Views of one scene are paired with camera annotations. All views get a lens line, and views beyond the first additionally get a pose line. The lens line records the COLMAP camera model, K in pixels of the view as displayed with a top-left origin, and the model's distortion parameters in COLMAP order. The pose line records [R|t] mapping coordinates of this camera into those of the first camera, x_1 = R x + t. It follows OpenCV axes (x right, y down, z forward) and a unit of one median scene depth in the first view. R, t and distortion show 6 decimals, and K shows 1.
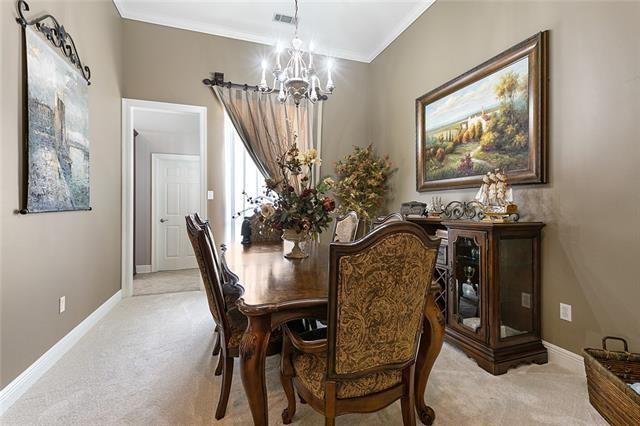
lens RADIAL K [[289.7, 0, 319.6], [0, 289.7, 206.3], [0, 0, 1]] dist [0.001622, 0.000369]
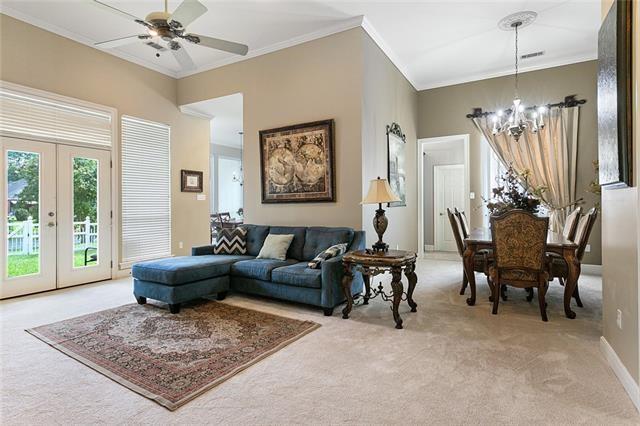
lens RADIAL K [[340.1, 0, 319.3], [0, 340.1, 201.5], [0, 0, 1]] dist [0.042260, 0.000273]
pose [[0.659497, -0.008125, -0.751664, 0.420465], [0.003722, 0.999965, -0.007543, -0.000327], [0.751698, 0.002177, 0.659504, -0.717230]]
